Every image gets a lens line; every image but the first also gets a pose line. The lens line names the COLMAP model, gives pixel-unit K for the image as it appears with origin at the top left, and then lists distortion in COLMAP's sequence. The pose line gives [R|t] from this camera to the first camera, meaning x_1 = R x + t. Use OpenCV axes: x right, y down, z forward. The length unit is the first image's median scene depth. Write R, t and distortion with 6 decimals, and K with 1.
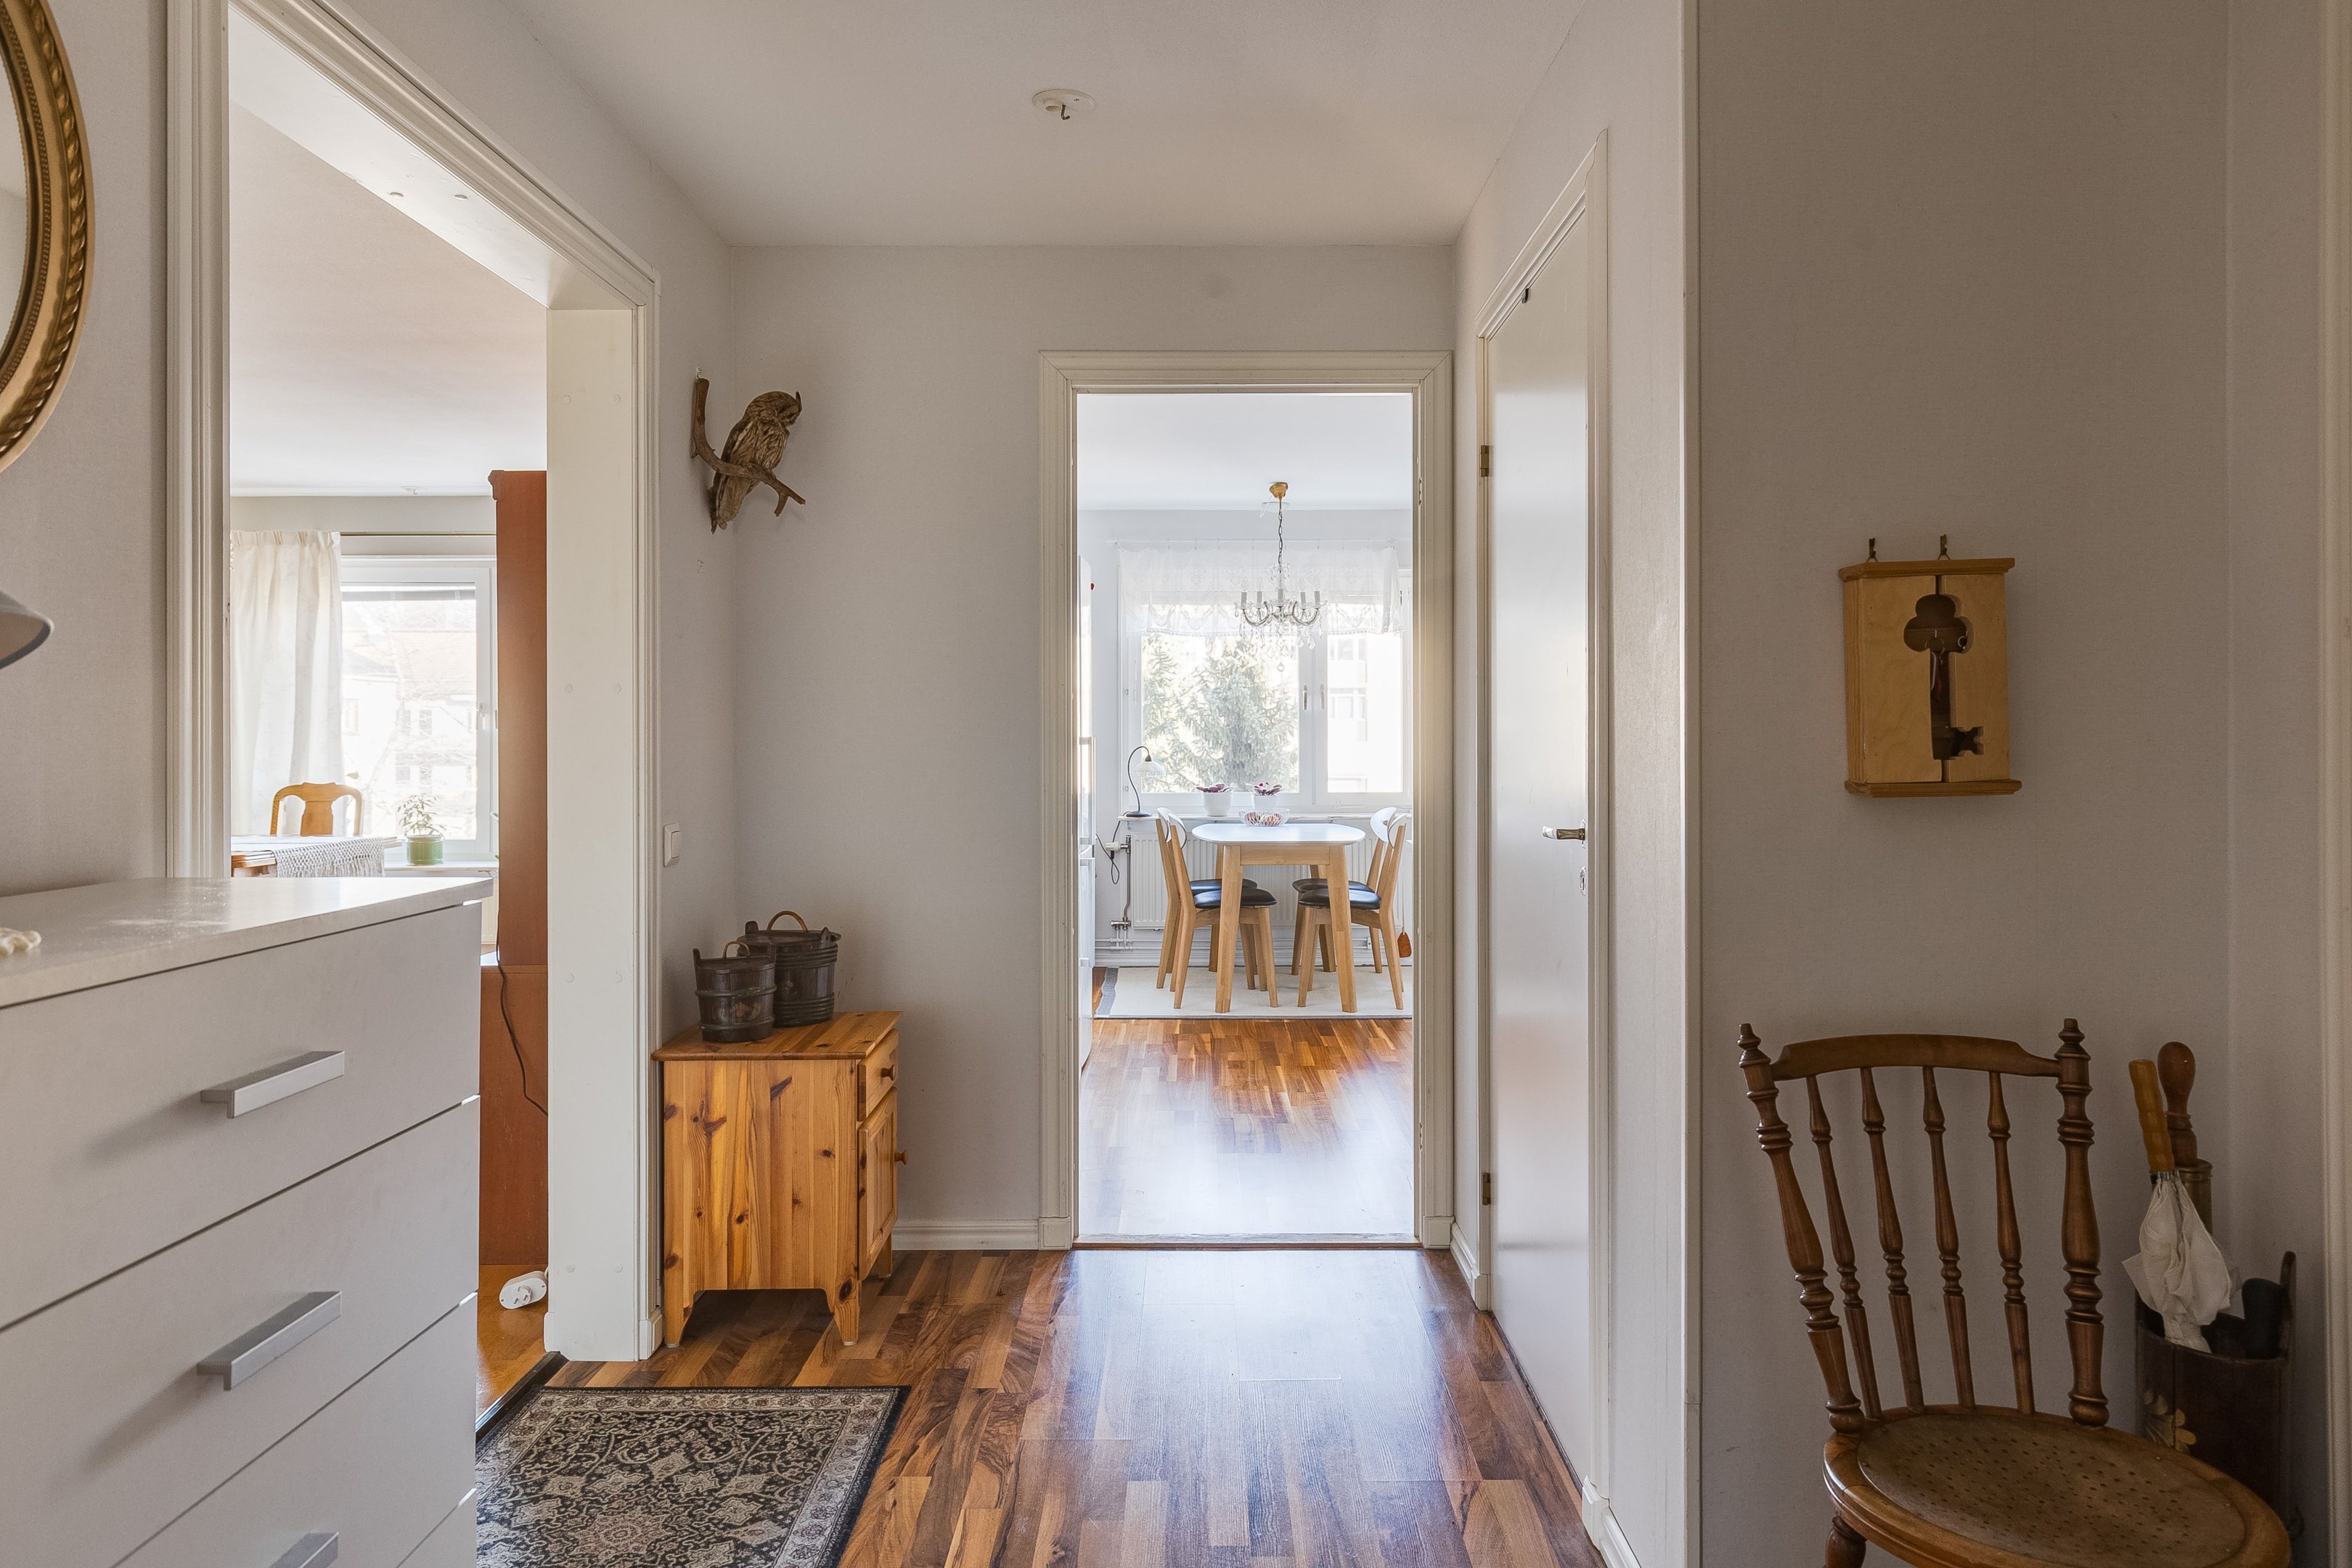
lens RADIAL K [[1512.2, 0, 1194.5], [0, 1512.2, 725.9], [0, 0, 1]] dist [0.032453, 0.000747]
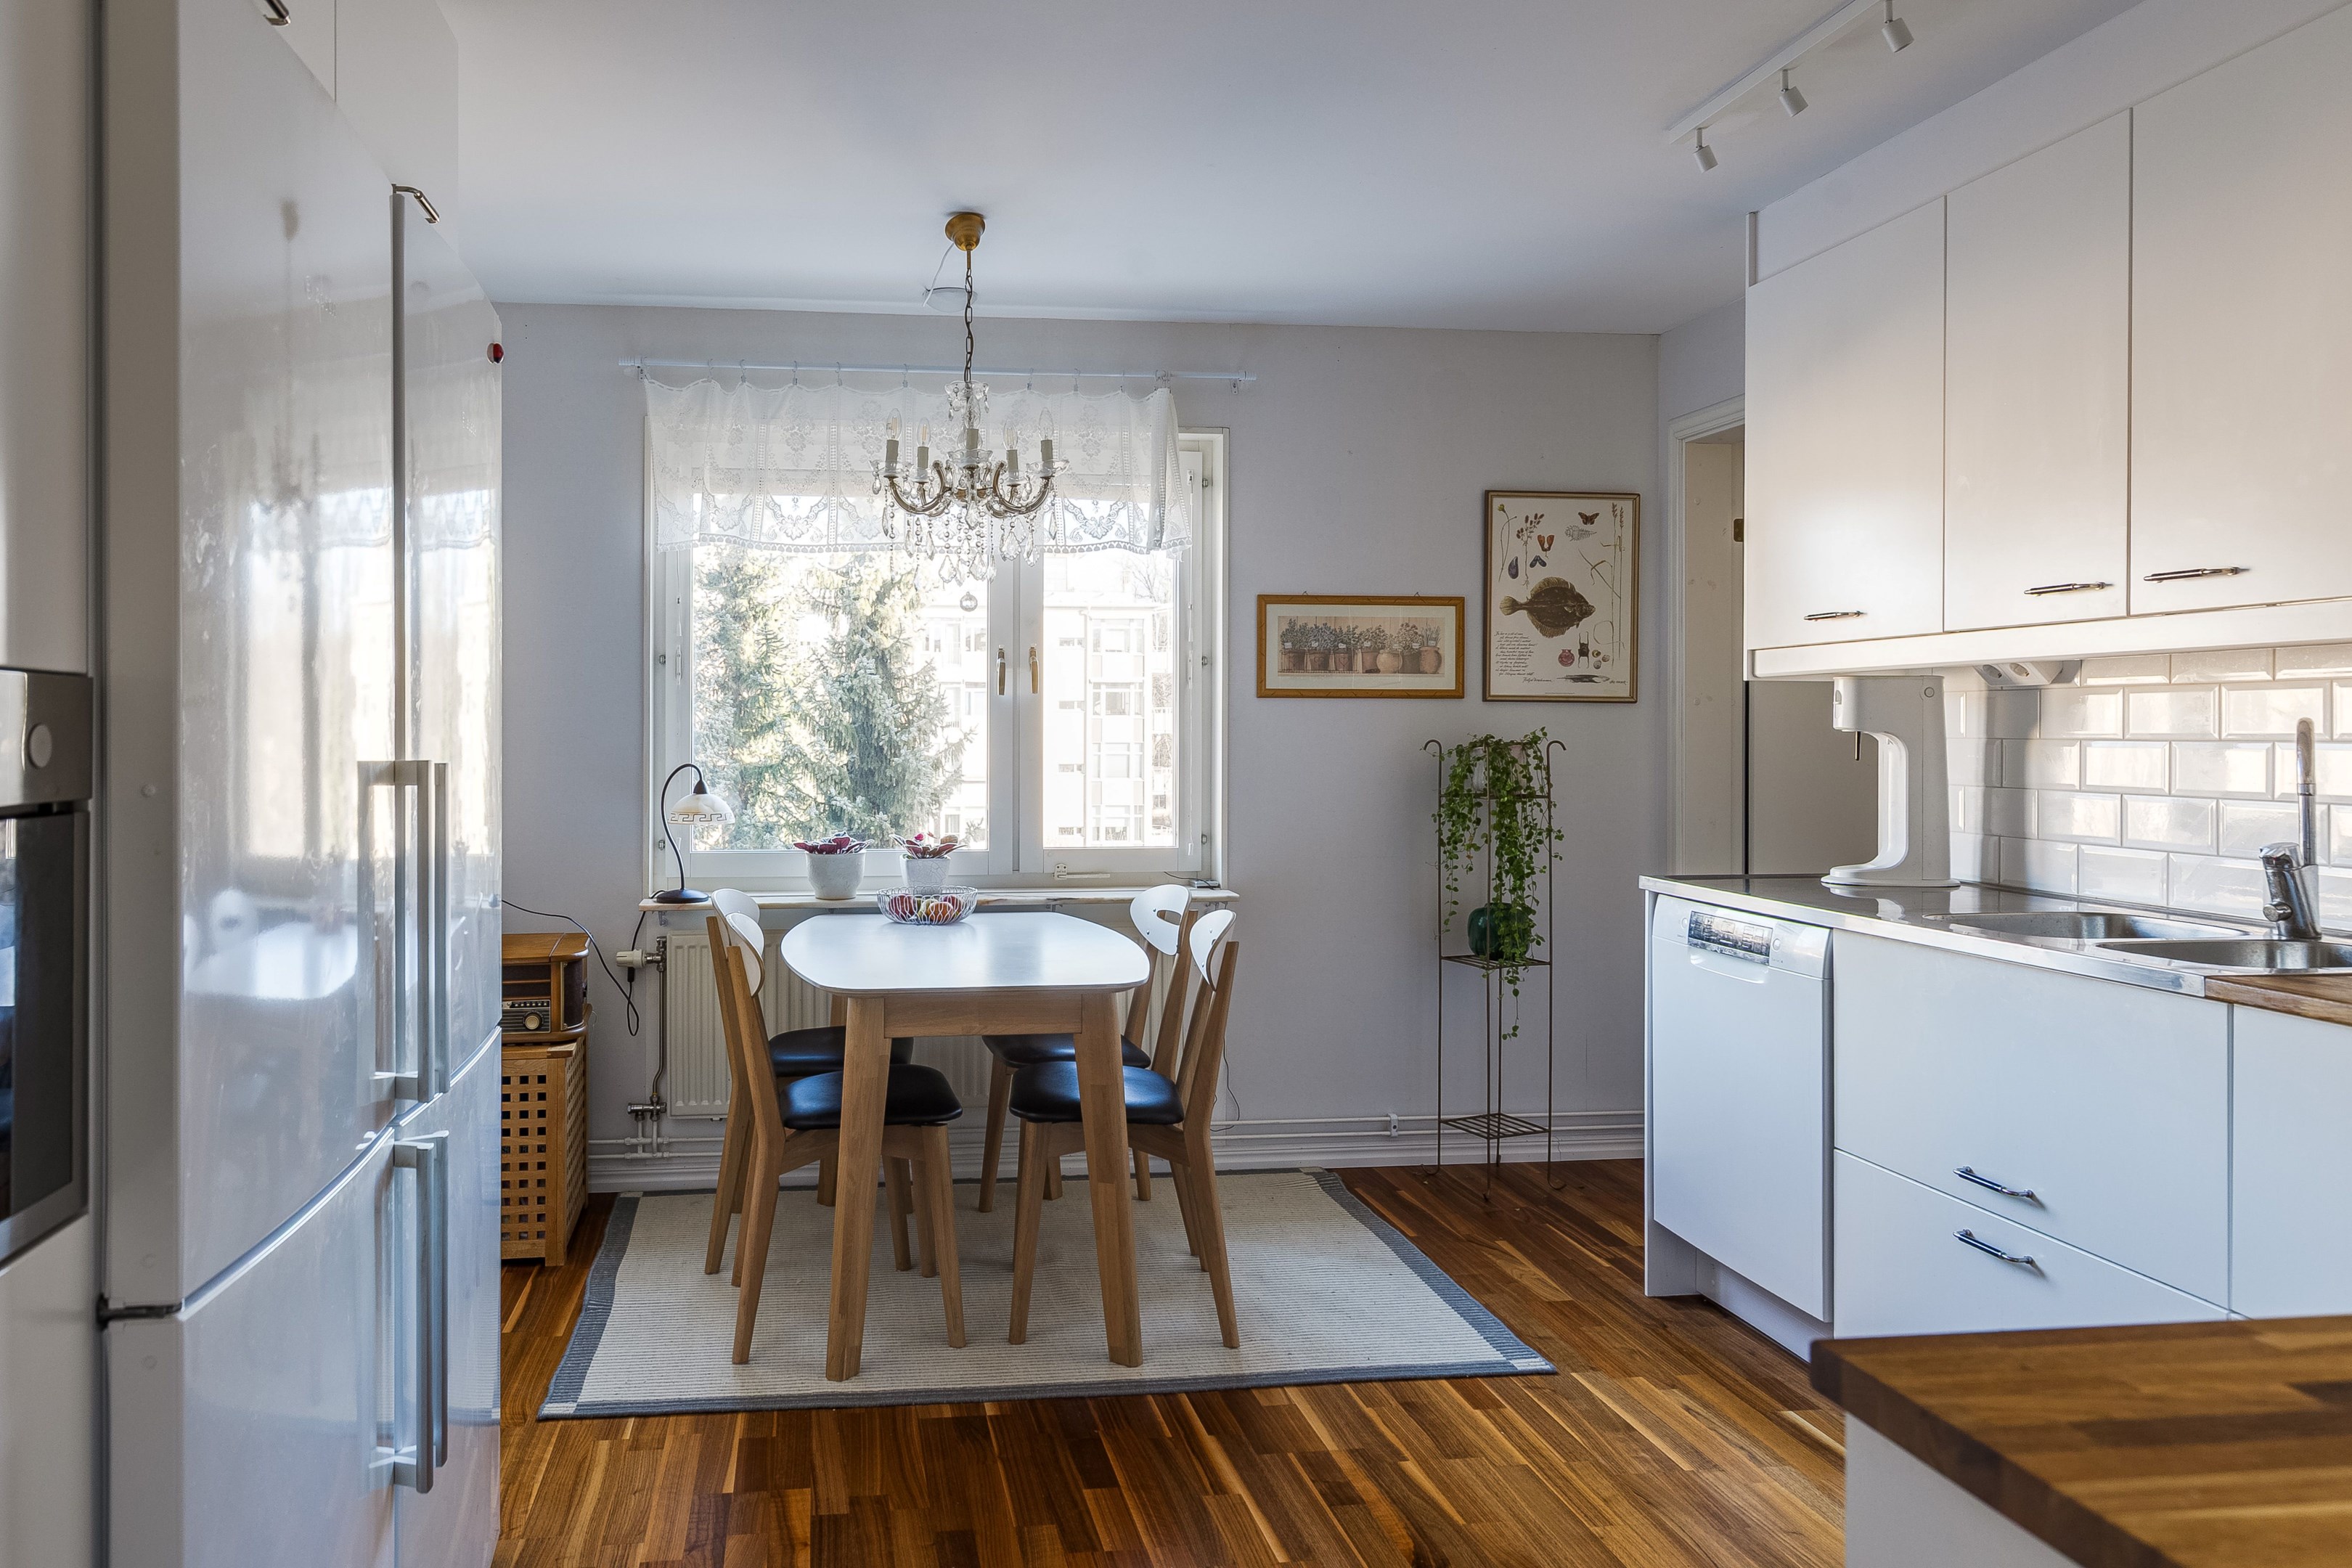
lens RADIAL K [[1568.6, 0, 998.3], [0, 1568.6, 724.8], [0, 0, 1]] dist [-0.003489, 0.010513]
pose [[0.993442, 0.003012, 0.114294, 0.009110], [-0.003099, 0.999995, 0.000582, -0.000658], [-0.114292, -0.000933, 0.993447, 0.463653]]
